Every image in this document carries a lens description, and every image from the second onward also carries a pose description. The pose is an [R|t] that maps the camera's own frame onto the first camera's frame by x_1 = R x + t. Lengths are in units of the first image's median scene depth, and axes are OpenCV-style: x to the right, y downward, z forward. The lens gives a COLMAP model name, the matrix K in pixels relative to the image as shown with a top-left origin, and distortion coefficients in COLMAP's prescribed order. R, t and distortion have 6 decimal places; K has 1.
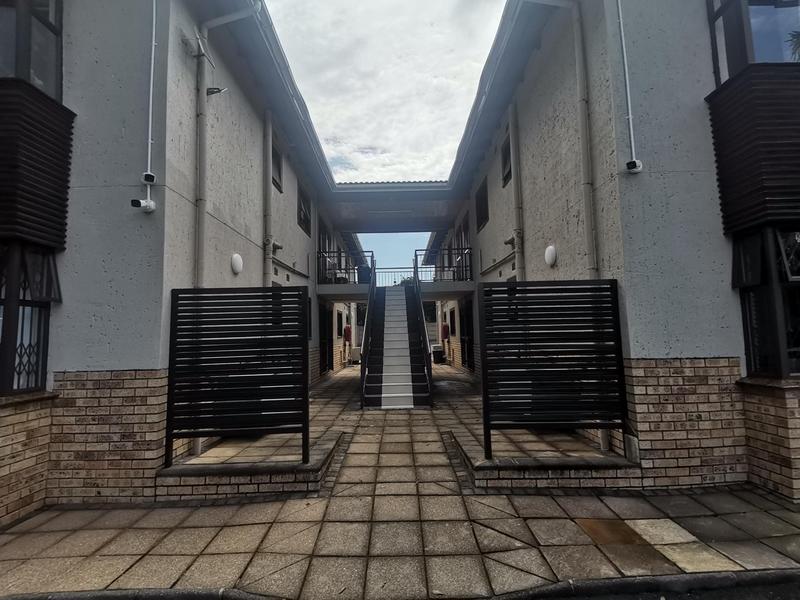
lens RADIAL K [[393.0, 0, 396.7], [0, 393.0, 298.0], [0, 0, 1]] dist [0.059117, -0.052329]
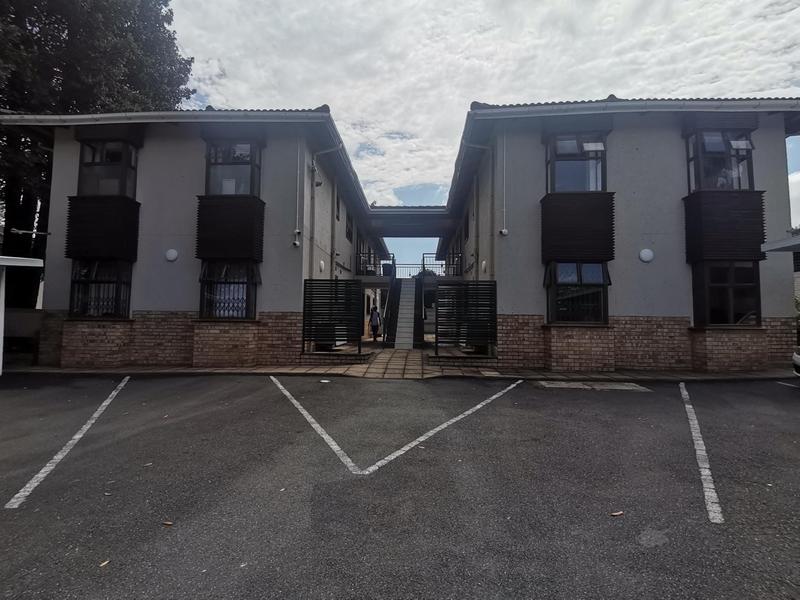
lens RADIAL K [[395.1, 0, 405.8], [0, 395.1, 296.2], [0, 0, 1]] dist [0.174093, 0.000002]
pose [[0.998895, 0.032555, -0.033900, 0.050935], [-0.031788, 0.999232, 0.022932, 0.002274], [0.034620, -0.021829, 0.999162, -0.605386]]
